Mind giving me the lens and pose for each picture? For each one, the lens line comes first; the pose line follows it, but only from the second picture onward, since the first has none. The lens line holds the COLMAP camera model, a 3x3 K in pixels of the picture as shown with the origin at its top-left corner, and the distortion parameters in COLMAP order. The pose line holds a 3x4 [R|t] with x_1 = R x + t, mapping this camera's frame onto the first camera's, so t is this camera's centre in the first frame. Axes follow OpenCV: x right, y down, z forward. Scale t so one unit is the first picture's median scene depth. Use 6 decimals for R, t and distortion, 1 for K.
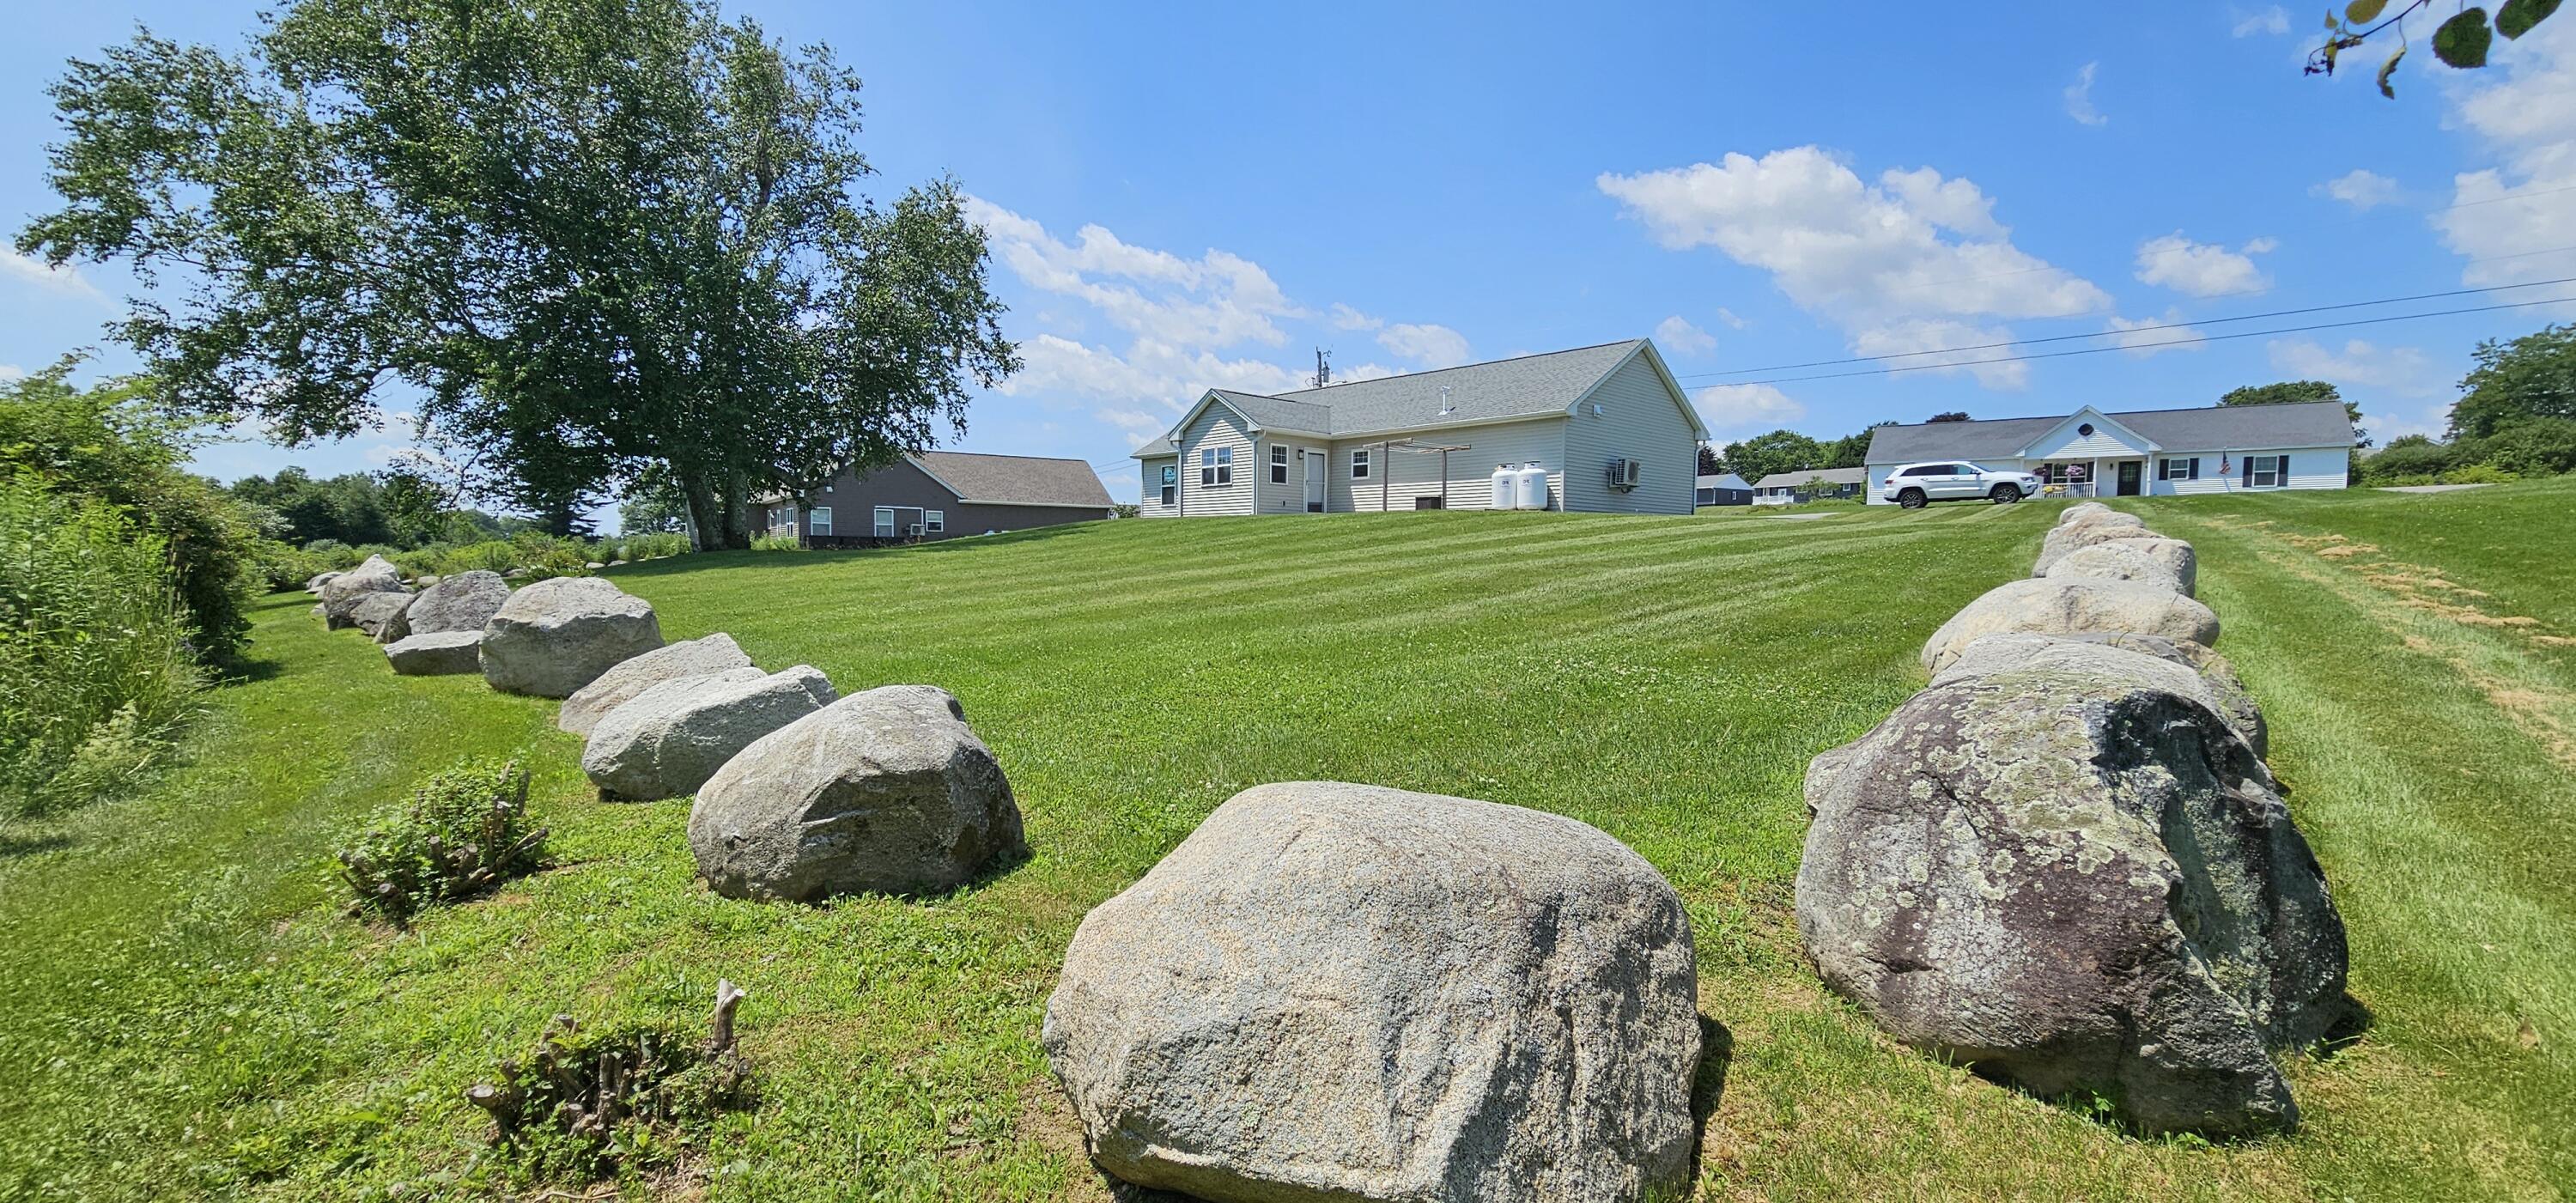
lens RADIAL K [[1117.5, 0, 1287.9], [0, 1117.5, 633.6], [0, 0, 1]] dist [0.000461, -0.000569]
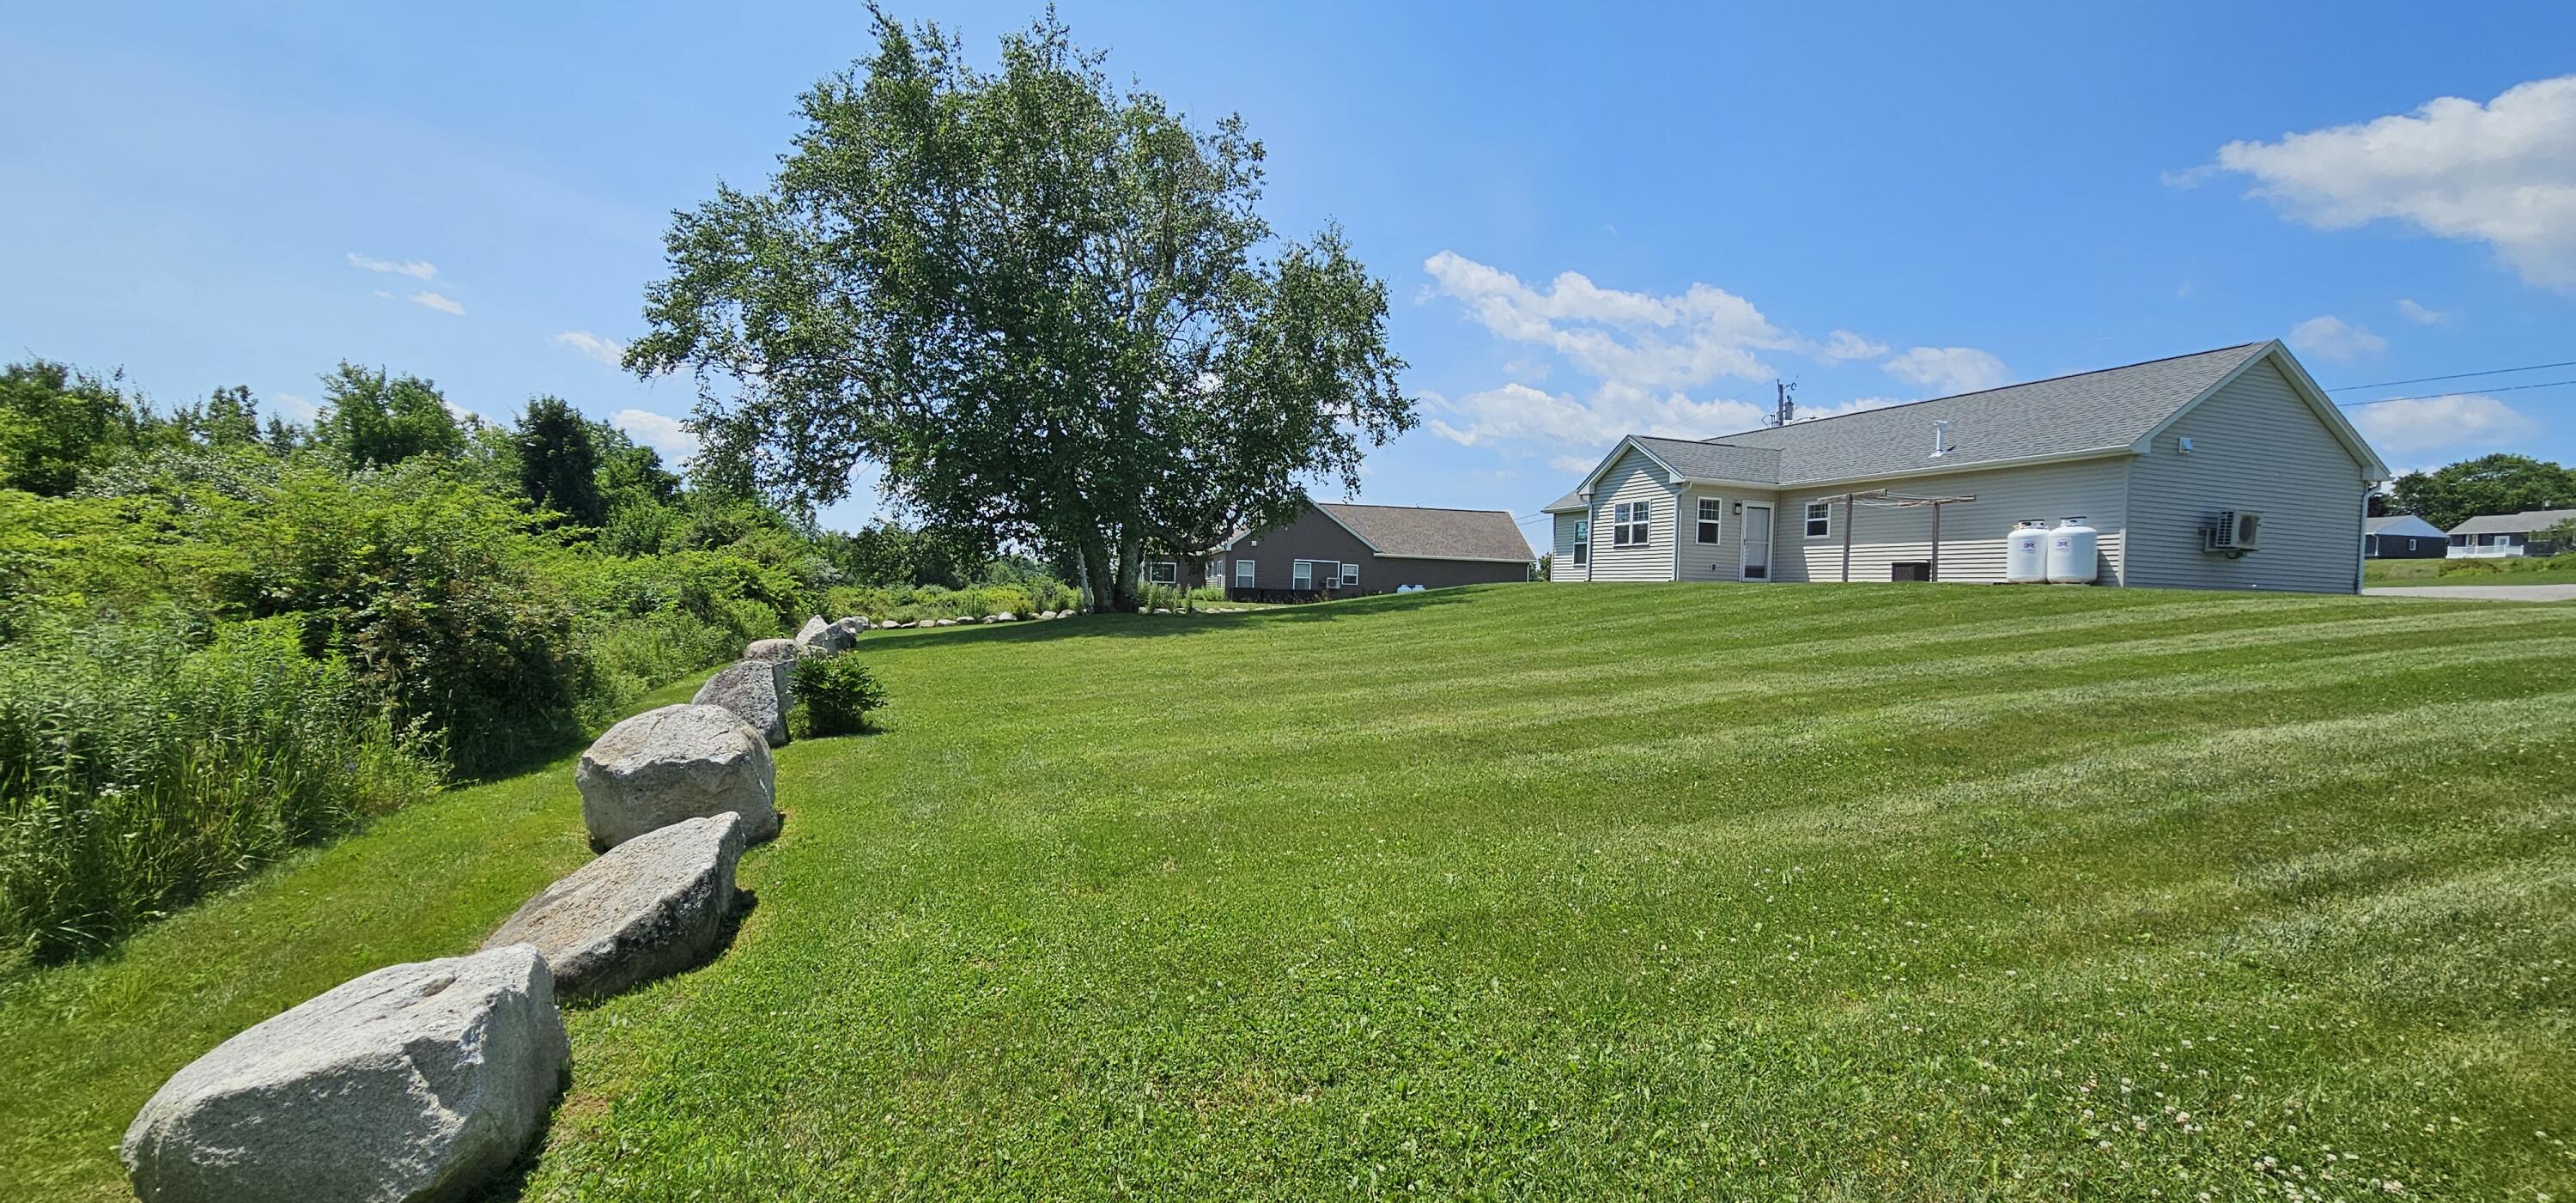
lens RADIAL K [[1070.9, 0, 1283.2], [0, 1070.9, 612.5], [0, 0, 1]] dist [-0.001026, -0.000662]
pose [[0.910383, 0.029300, -0.412727, 0.037046], [-0.049782, 0.998000, -0.038961, -0.037241], [0.410760, 0.056016, 0.910021, 0.145594]]
